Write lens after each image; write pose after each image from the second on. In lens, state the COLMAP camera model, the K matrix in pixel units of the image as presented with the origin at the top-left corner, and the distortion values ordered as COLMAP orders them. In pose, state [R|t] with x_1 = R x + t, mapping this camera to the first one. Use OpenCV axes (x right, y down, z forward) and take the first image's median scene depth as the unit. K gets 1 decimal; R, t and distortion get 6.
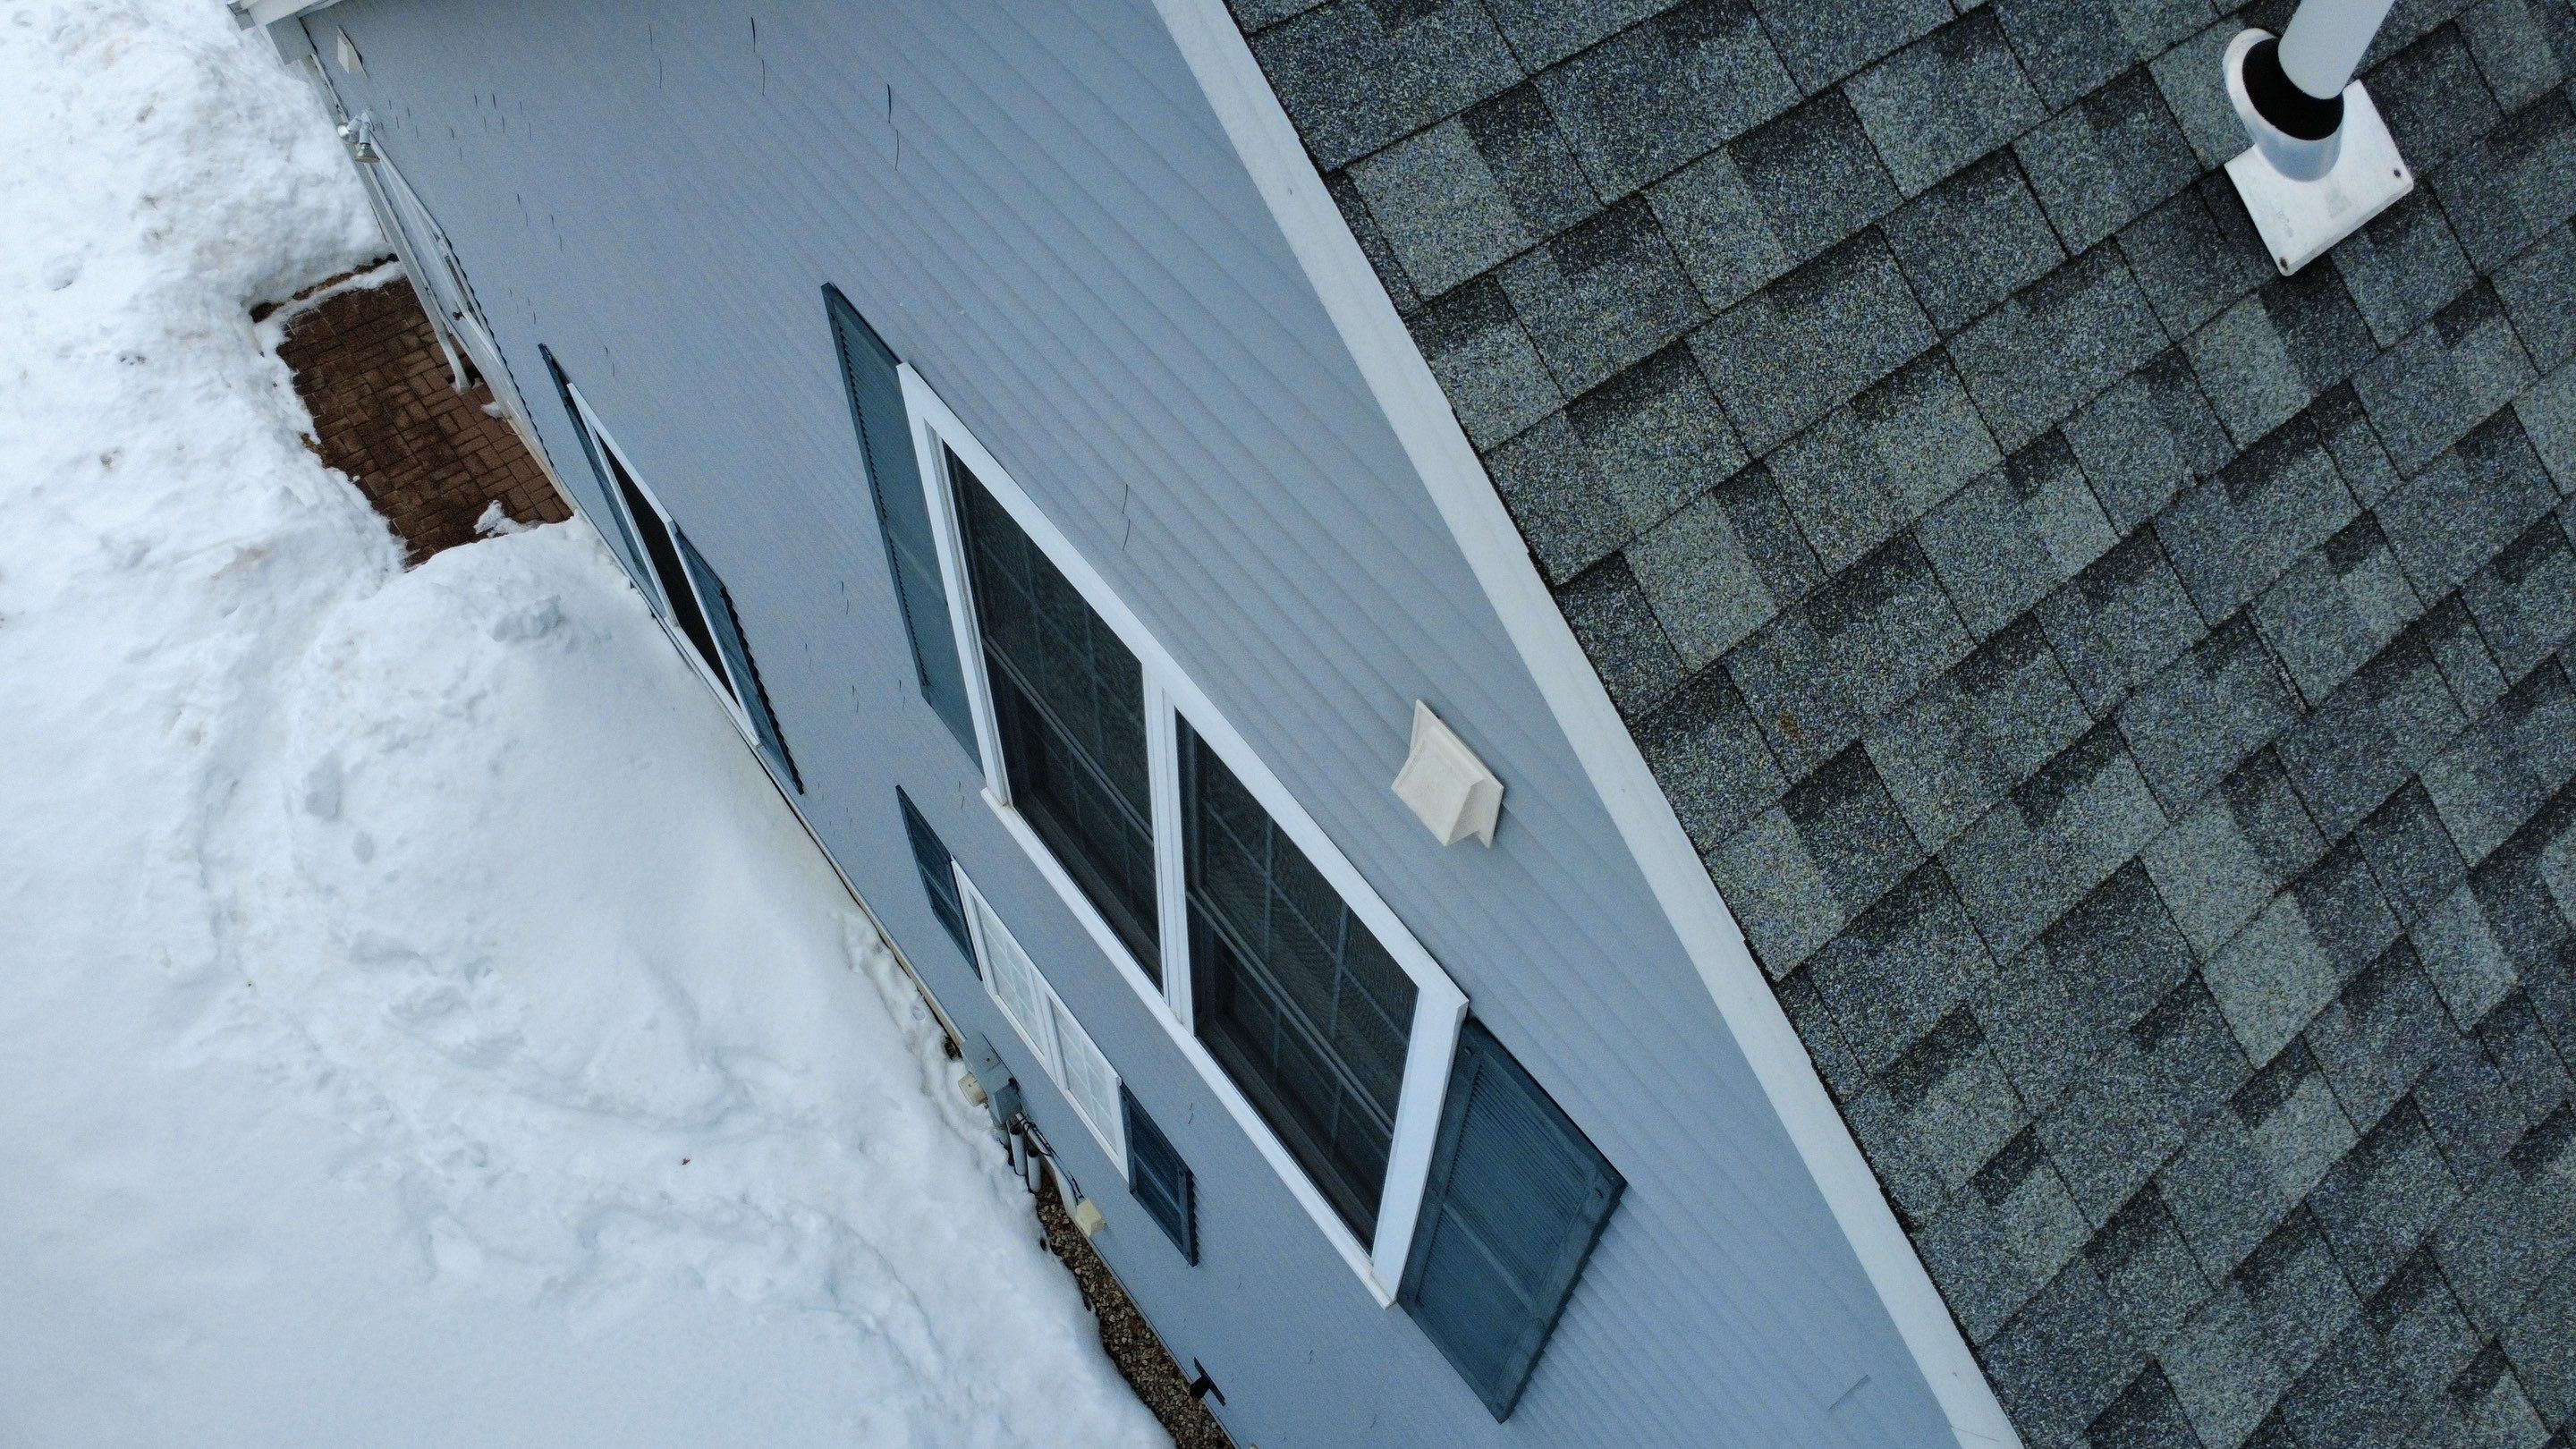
lens RADIAL K [[1803.0, 0, 1304.6], [0, 1803.0, 737.8], [0, 0, 1]] dist [-0.013088, 0.011277]
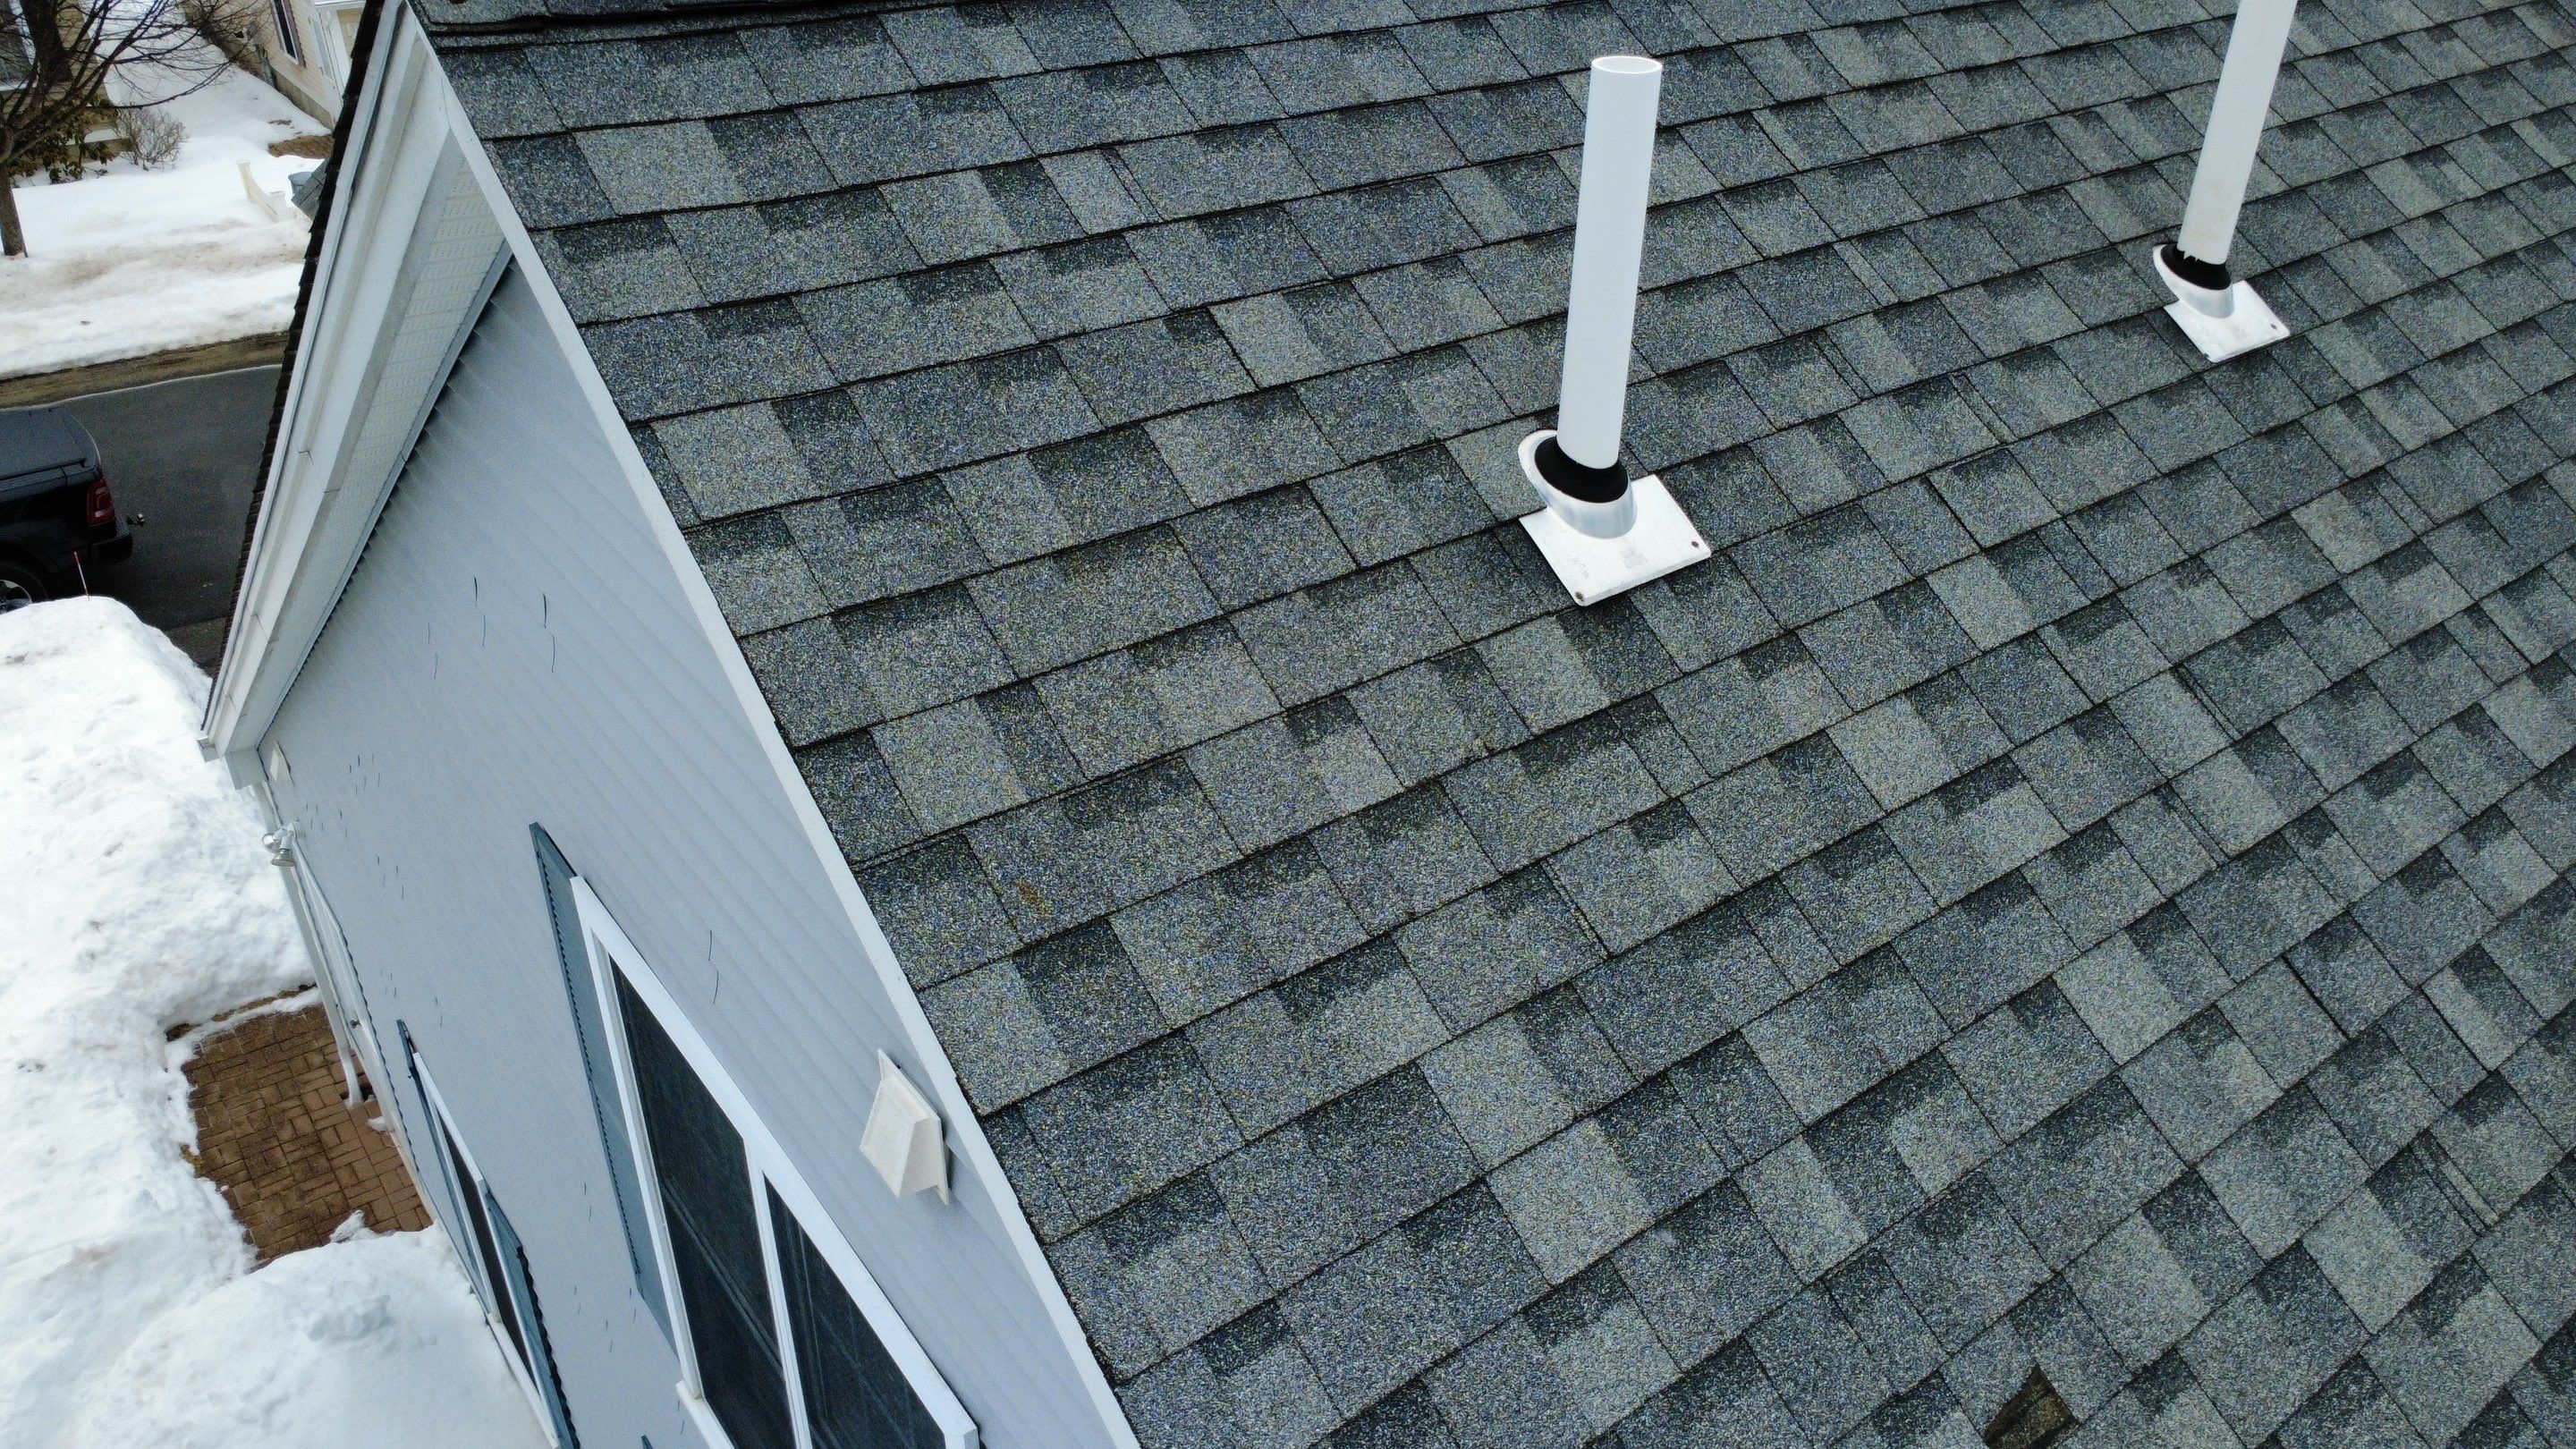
lens RADIAL K [[1813.1, 0, 1269.8], [0, 1813.1, 785.3], [0, 0, 1]] dist [-0.006736, 0.008232]
pose [[0.999945, 0.005850, -0.008760, 0.363934], [-0.008884, 0.915165, -0.402981, 0.316347], [0.005659, 0.403037, 0.915166, -0.007024]]
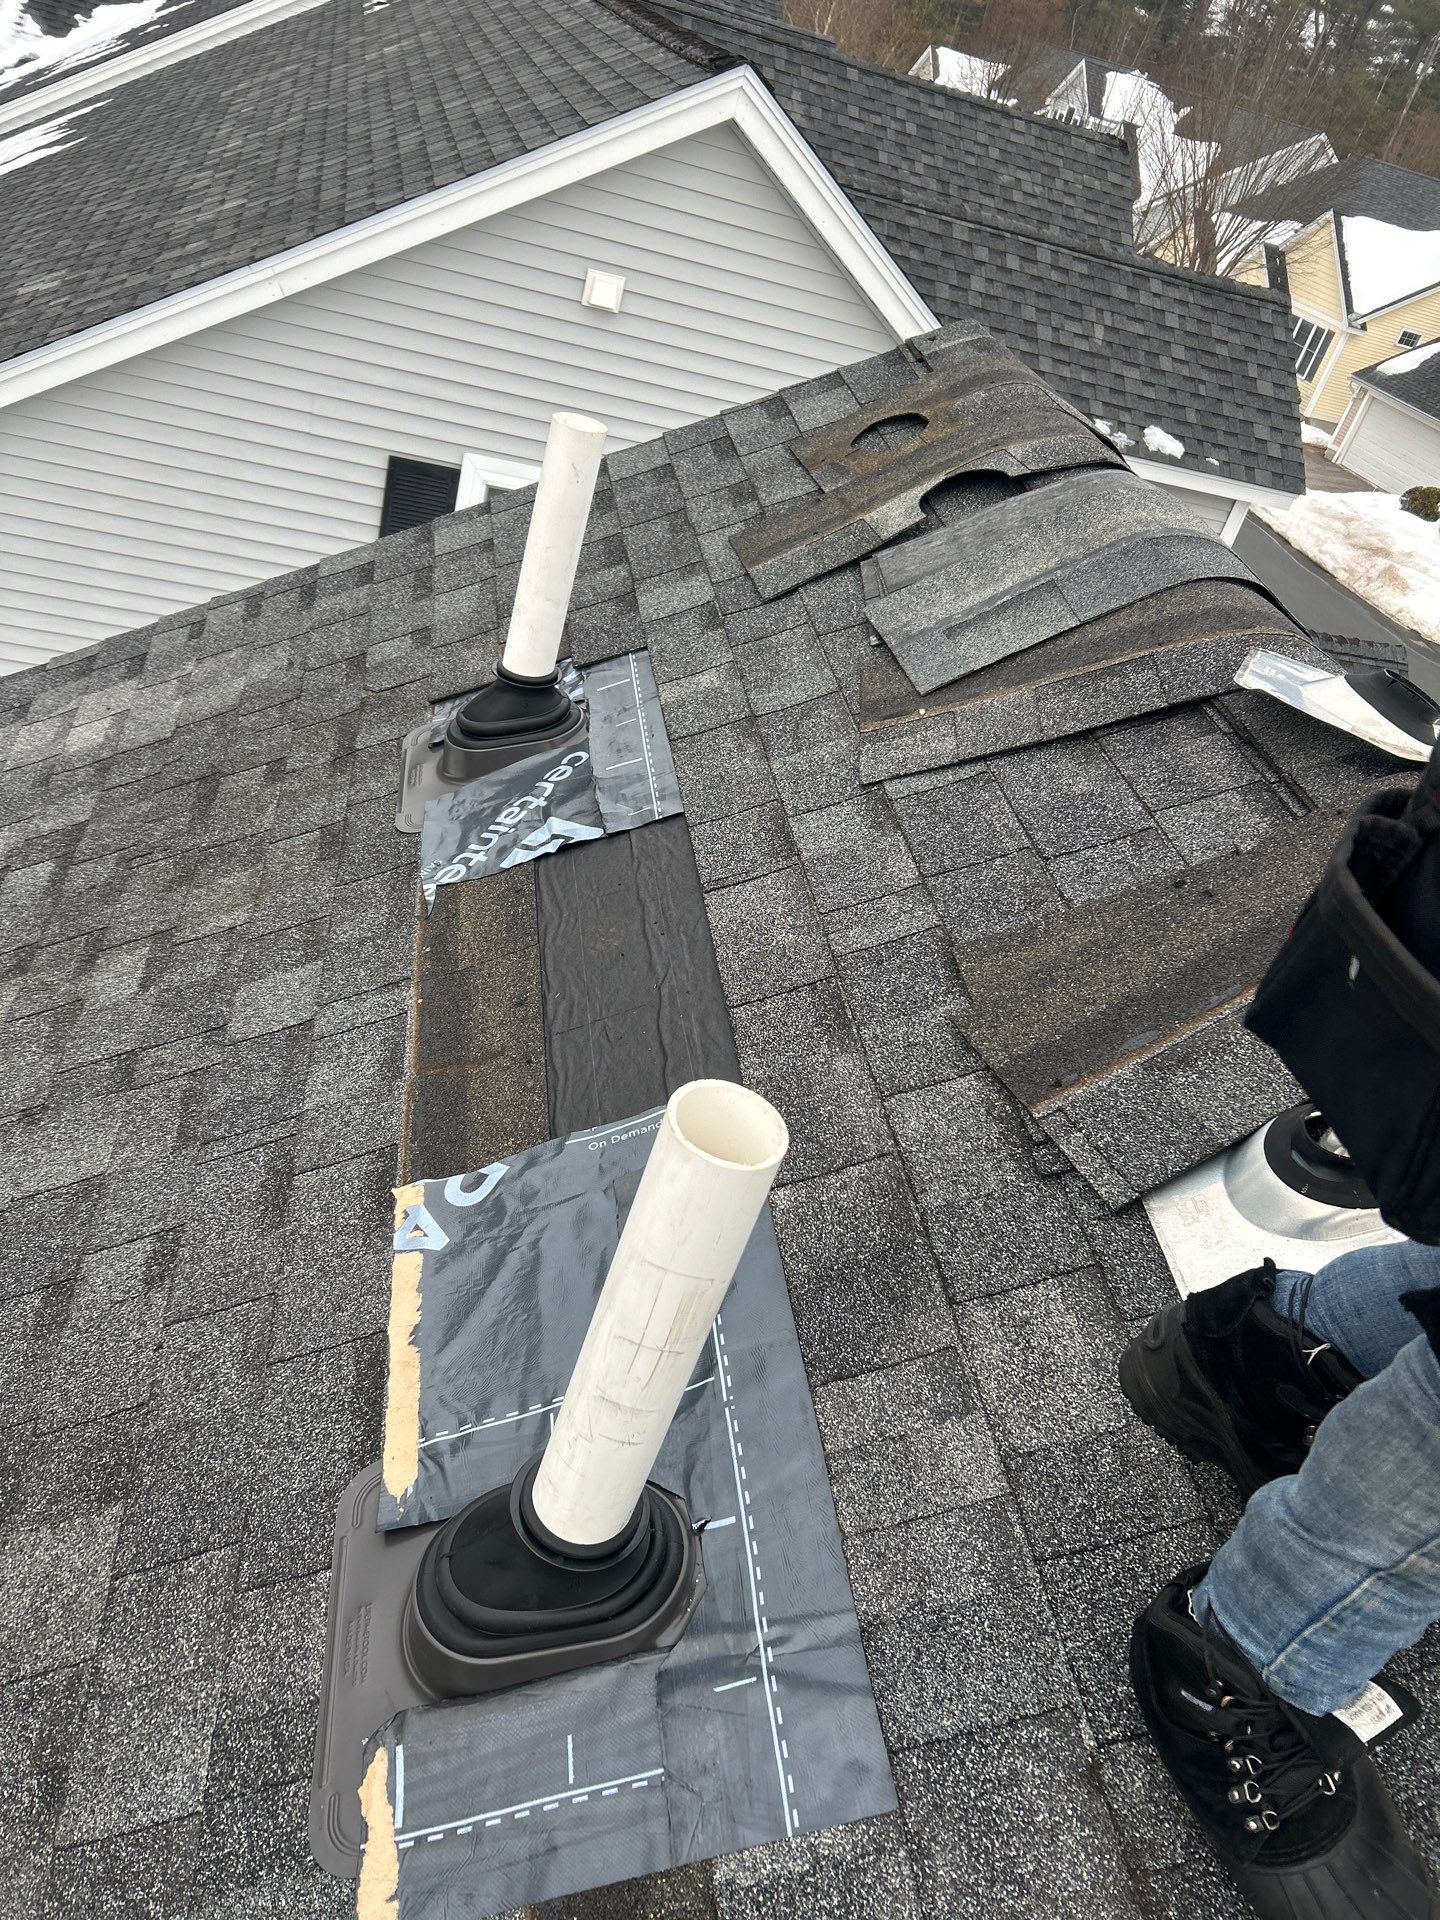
lens RADIAL K [[1428.8, 0, 711.5], [0, 1428.8, 960.8], [0, 0, 1]] dist [0.045558, -0.046226]
pose [[-0.472632, 0.388409, -0.791048, 1.516050], [-0.848525, 0.041809, 0.527501, -1.139927], [0.237959, 0.920538, 0.309815, 0.862982]]
